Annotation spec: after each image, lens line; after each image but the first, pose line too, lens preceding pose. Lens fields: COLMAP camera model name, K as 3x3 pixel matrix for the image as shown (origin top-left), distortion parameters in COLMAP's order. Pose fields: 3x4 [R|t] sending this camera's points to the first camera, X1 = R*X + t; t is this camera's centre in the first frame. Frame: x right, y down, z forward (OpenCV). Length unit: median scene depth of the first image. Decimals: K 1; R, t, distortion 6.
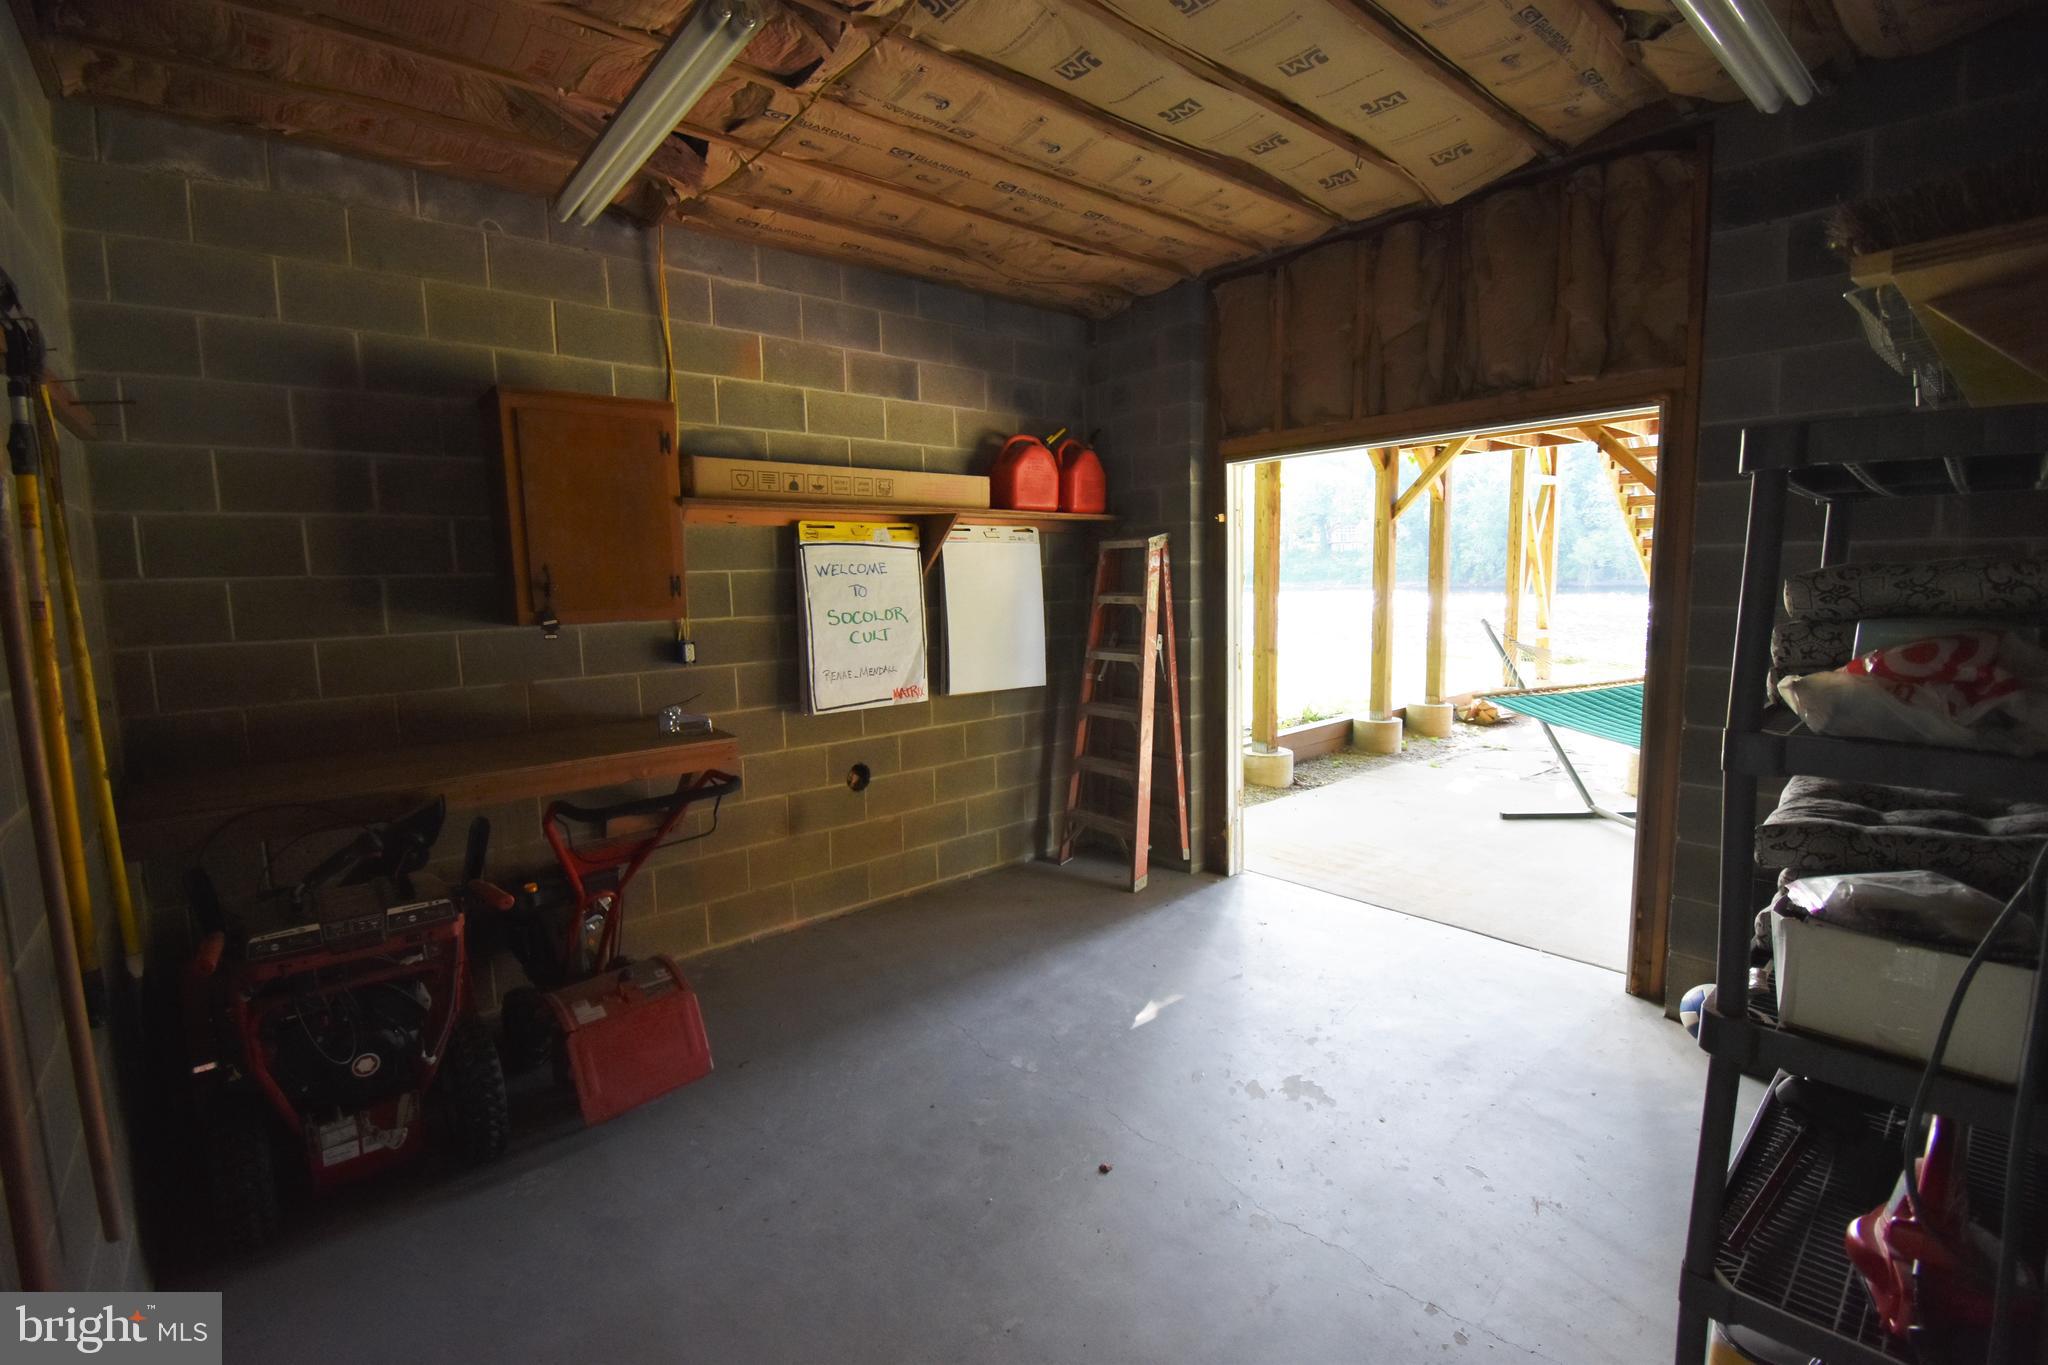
lens RADIAL K [[905.5, 0, 1021.4], [0, 905.5, 679.2], [0, 0, 1]] dist [0.022485, -0.027239]
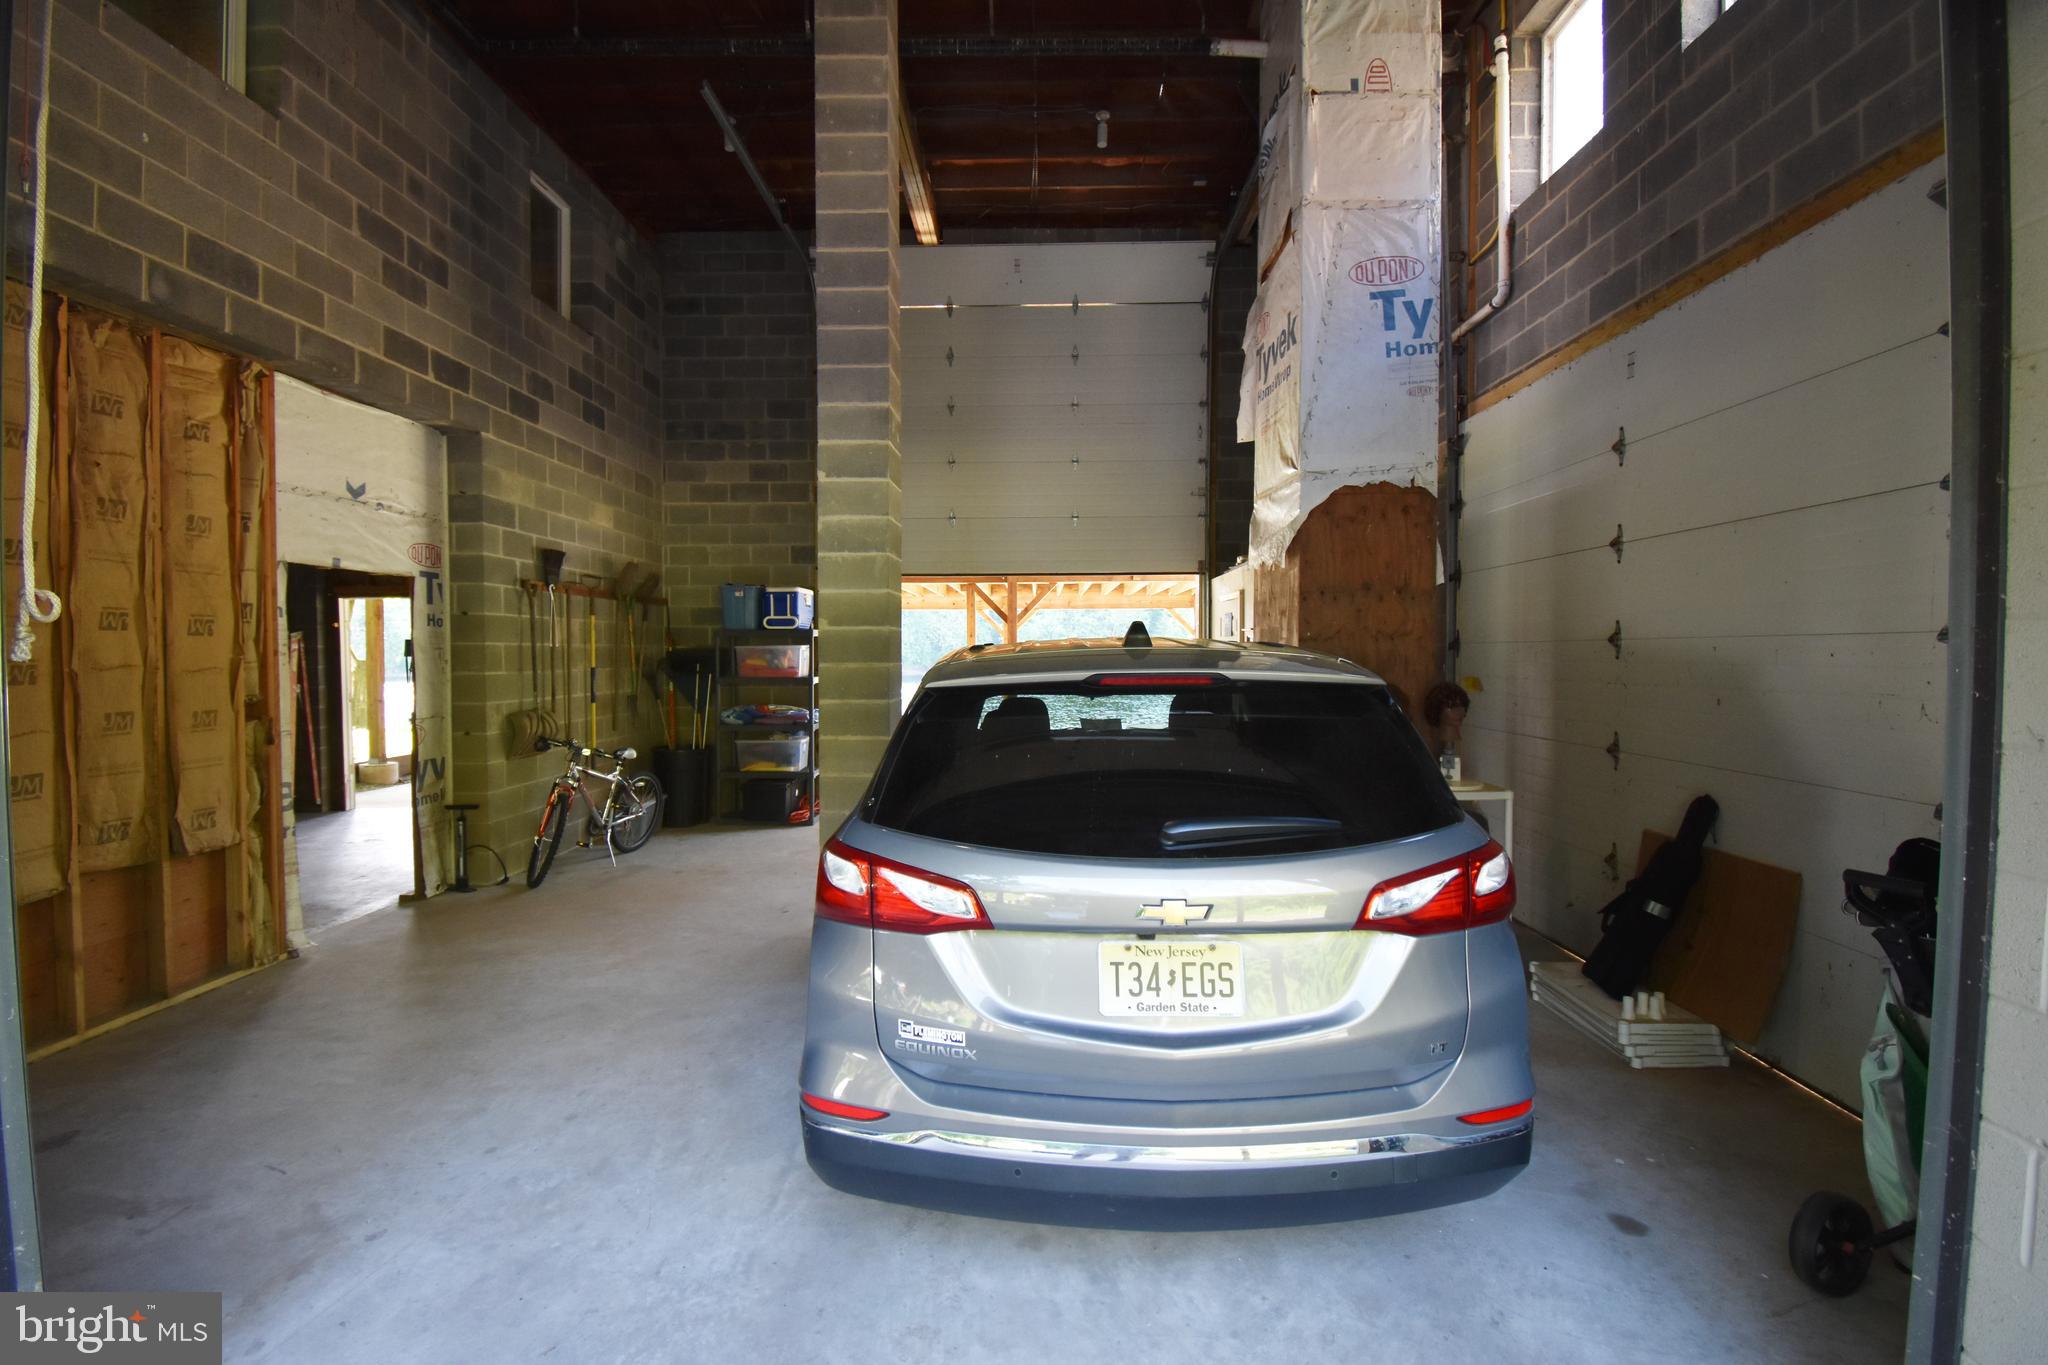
lens RADIAL K [[905.5, 0, 1021.4], [0, 905.5, 679.2], [0, 0, 1]] dist [0.022485, -0.027239]
pose [[0.667523, 0.000441, 0.744589, -0.248727], [0.073512, 0.995075, -0.066493, 0.174719], [-0.740951, 0.099122, 0.664203, -1.357393]]
